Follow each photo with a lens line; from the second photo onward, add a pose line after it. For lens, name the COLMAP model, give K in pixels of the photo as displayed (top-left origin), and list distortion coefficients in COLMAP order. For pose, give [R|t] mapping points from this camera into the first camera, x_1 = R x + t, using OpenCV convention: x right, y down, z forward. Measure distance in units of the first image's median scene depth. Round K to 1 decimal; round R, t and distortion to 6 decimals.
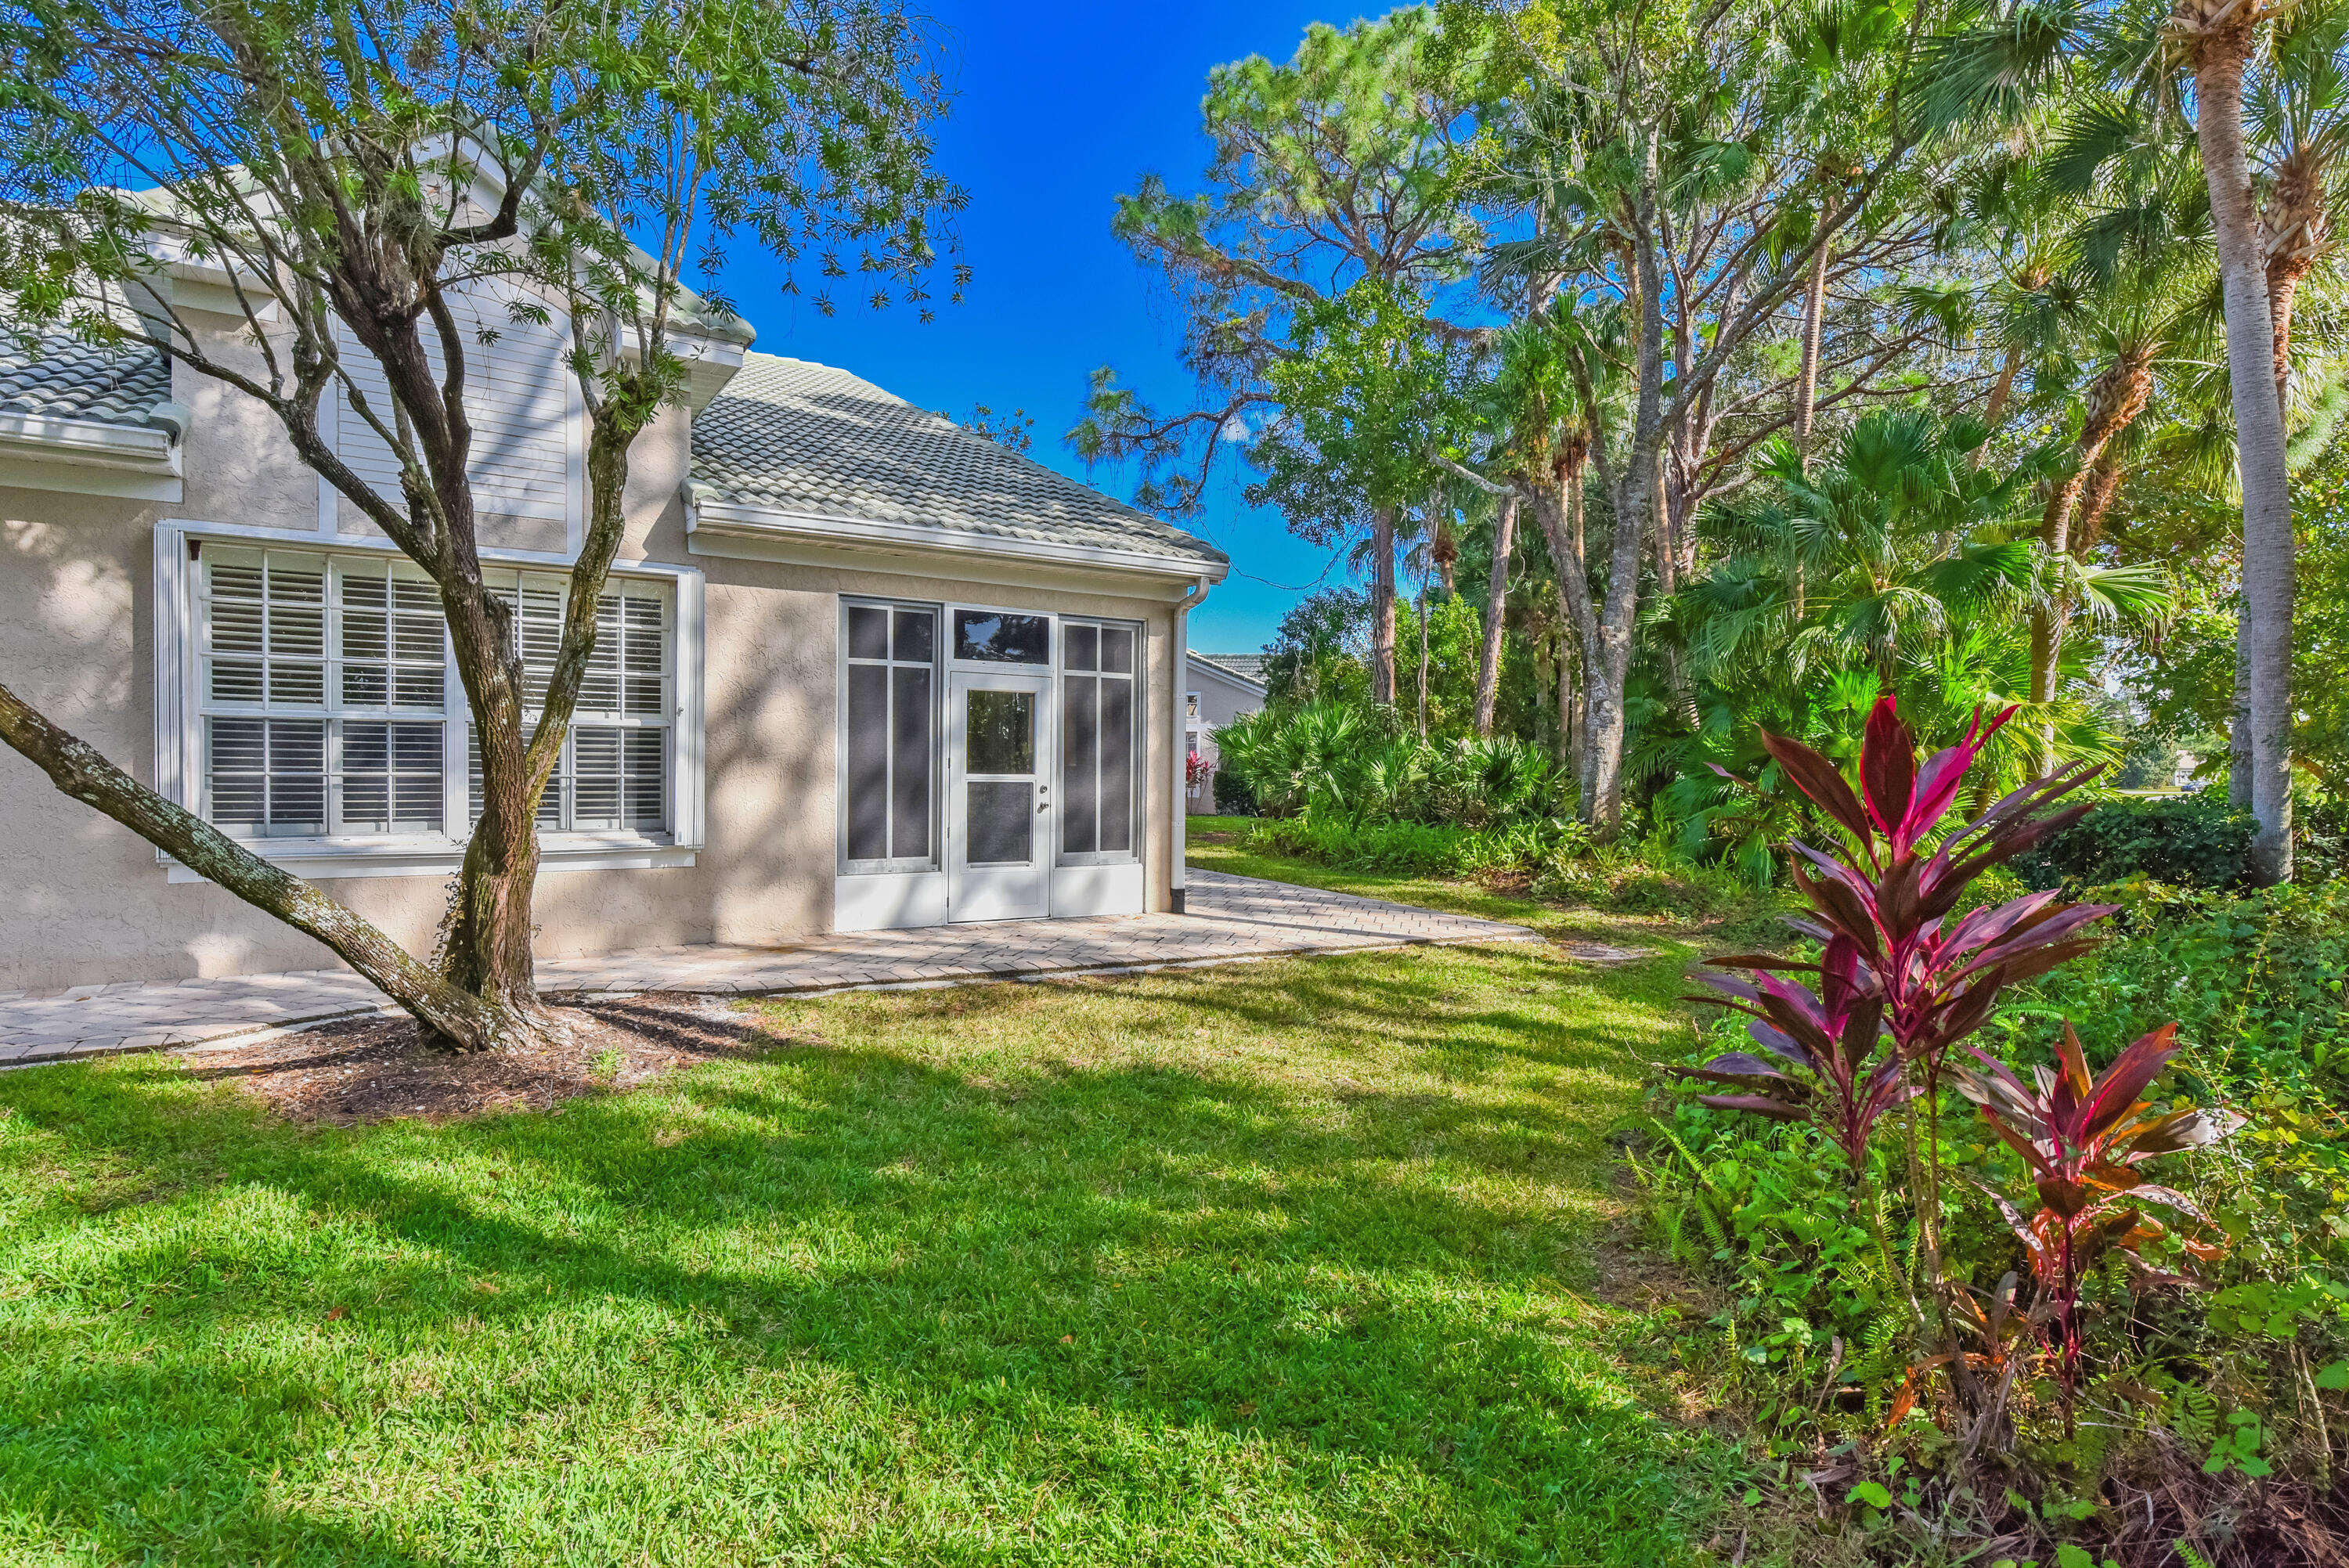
lens RADIAL K [[1210.2, 0, 1189.1], [0, 1210.2, 777.4], [0, 0, 1]] dist [-0.002447, -0.001029]
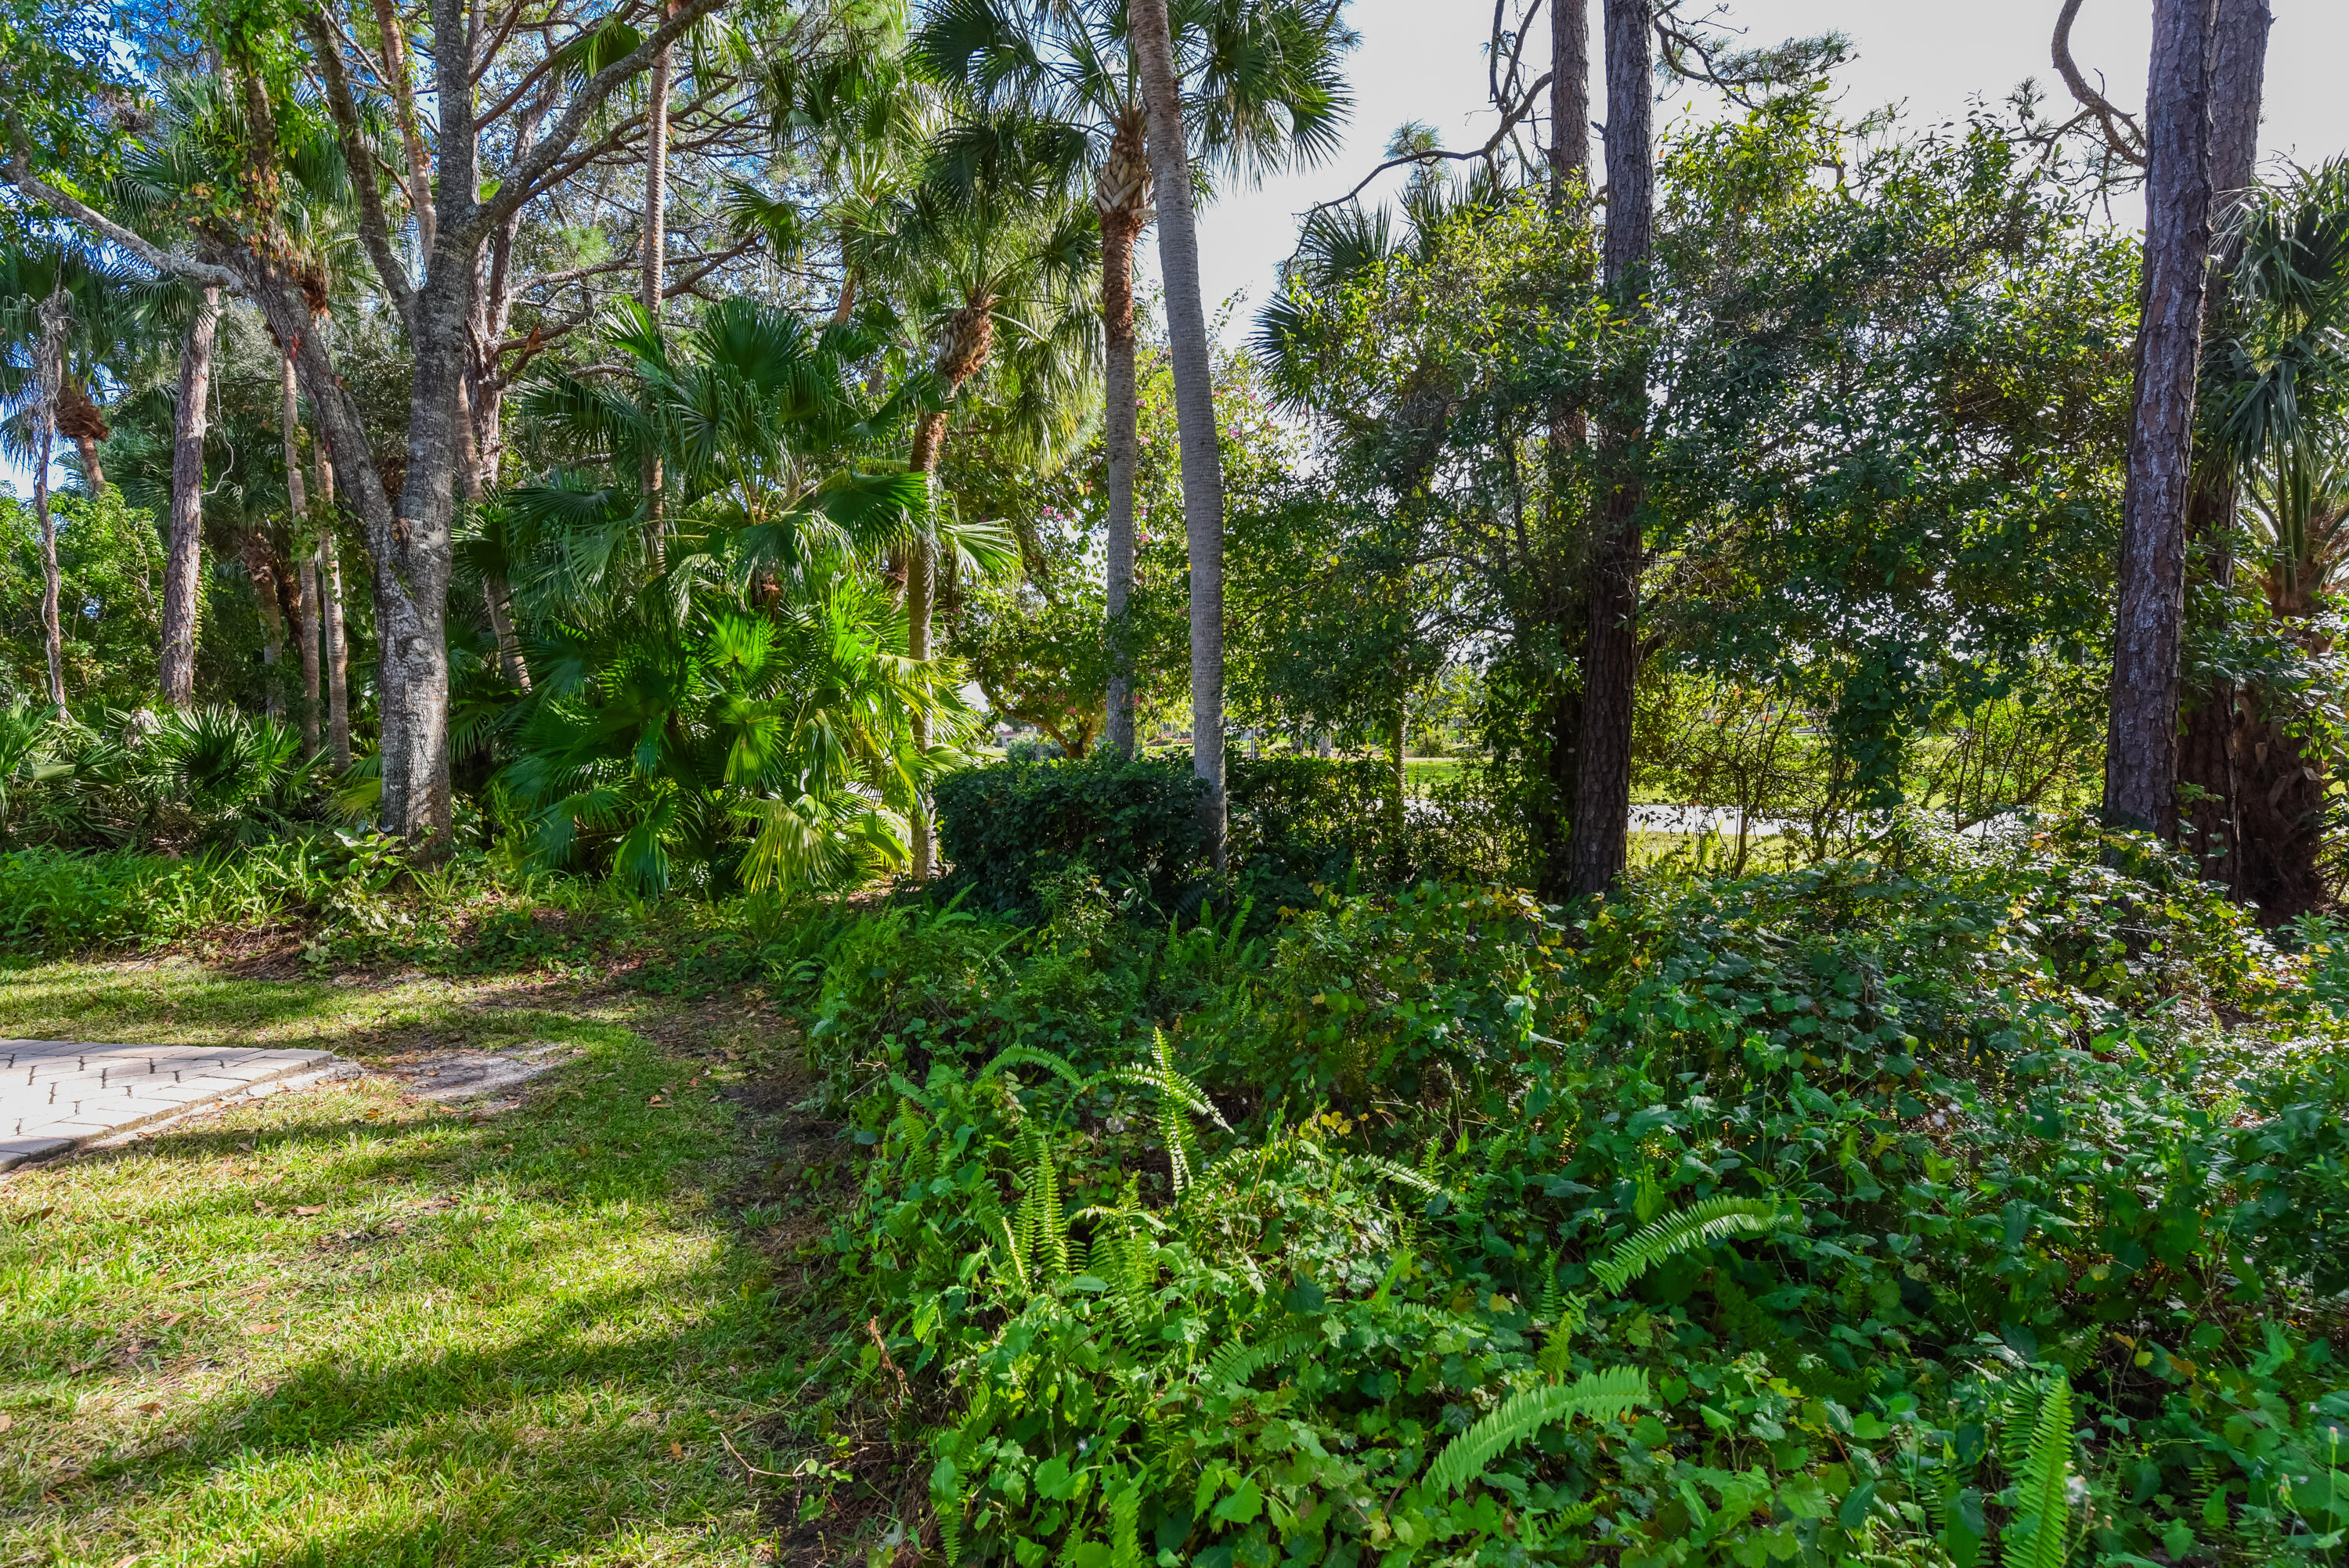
lens RADIAL K [[1336.4, 0, 1201.5], [0, 1336.4, 814.9], [0, 0, 1]] dist [0.005171, -0.002197]
pose [[0.629112, -0.067555, 0.774373, 0.044635], [0.033133, 0.997641, 0.060115, 0.000267], [-0.776608, -0.012162, 0.629867, 0.195546]]
